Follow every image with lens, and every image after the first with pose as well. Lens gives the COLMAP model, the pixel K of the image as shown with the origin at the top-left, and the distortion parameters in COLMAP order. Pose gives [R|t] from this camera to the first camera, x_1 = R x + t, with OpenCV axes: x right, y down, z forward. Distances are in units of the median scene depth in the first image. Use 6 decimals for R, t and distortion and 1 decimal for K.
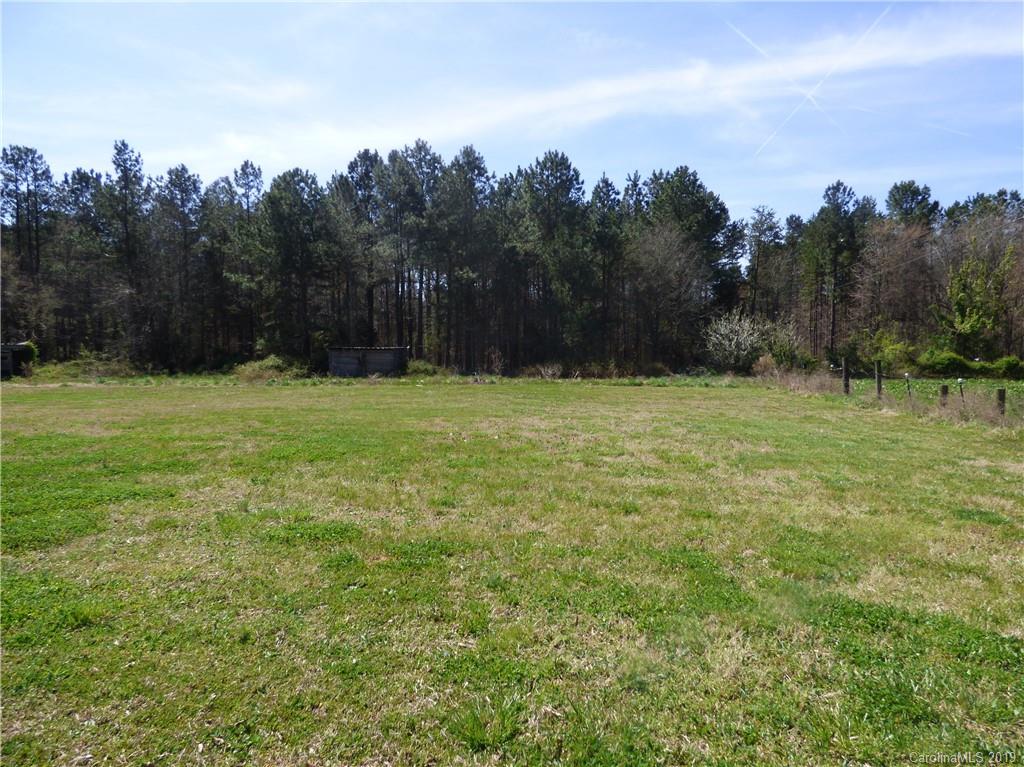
lens RADIAL K [[622.0, 0, 507.9], [0, 622.0, 377.0], [0, 0, 1]] dist [-0.016055, 0.011660]
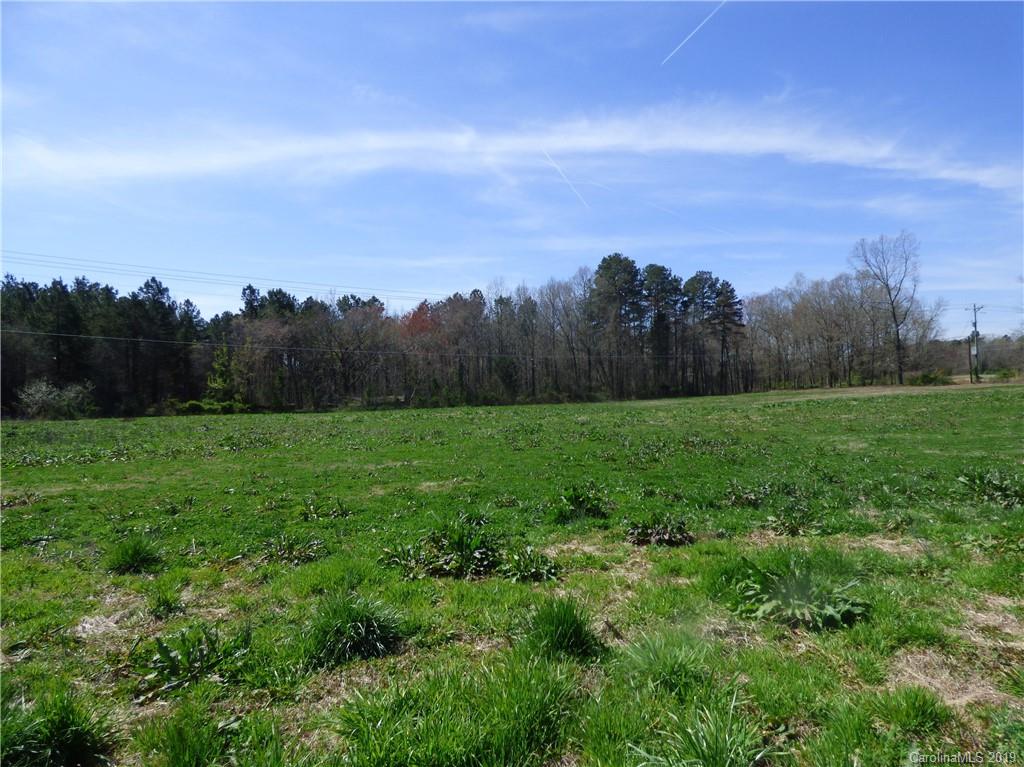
lens RADIAL K [[622.0, 0, 517.6], [0, 622.0, 377.8], [0, 0, 1]] dist [-0.016055, 0.011660]
pose [[0.937505, -0.015406, 0.347630, 0.665967], [0.041165, 0.996914, -0.066836, 0.032367], [-0.345528, 0.076969, 0.935247, -0.635008]]
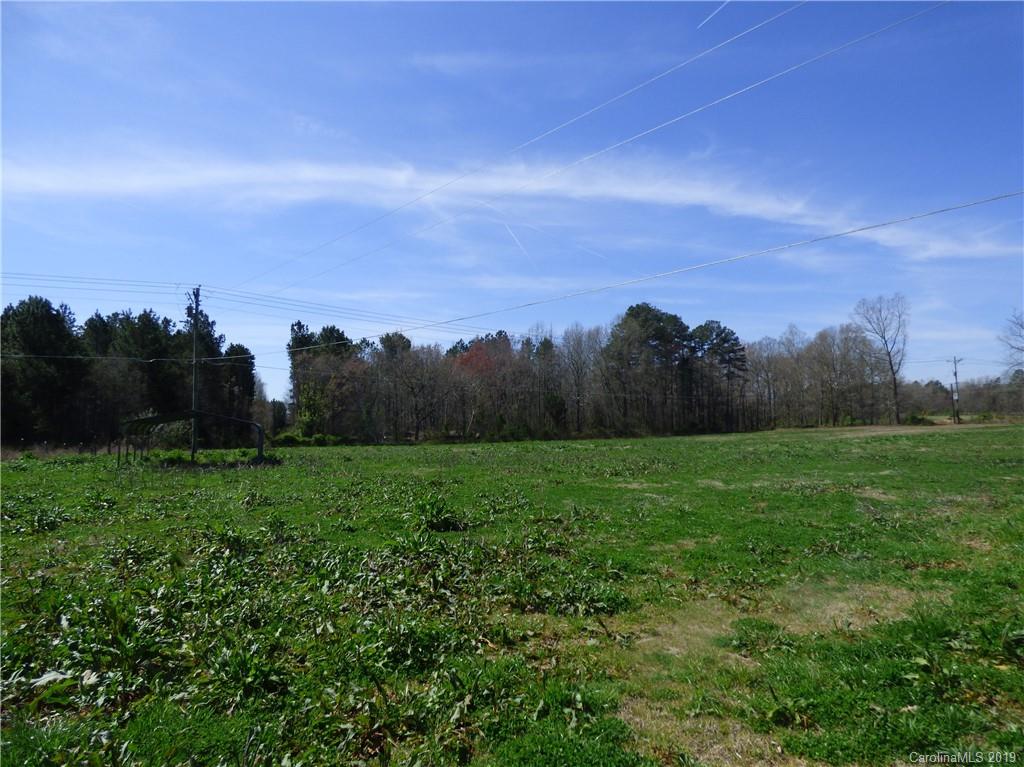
lens RADIAL K [[622.0, 0, 520.0], [0, 622.0, 381.5], [0, 0, 1]] dist [-0.016055, 0.011660]
pose [[0.891470, 0.020566, 0.452612, 0.355802], [0.035663, 0.992685, -0.115348, 0.029487], [-0.451673, 0.118971, 0.884216, -0.624700]]
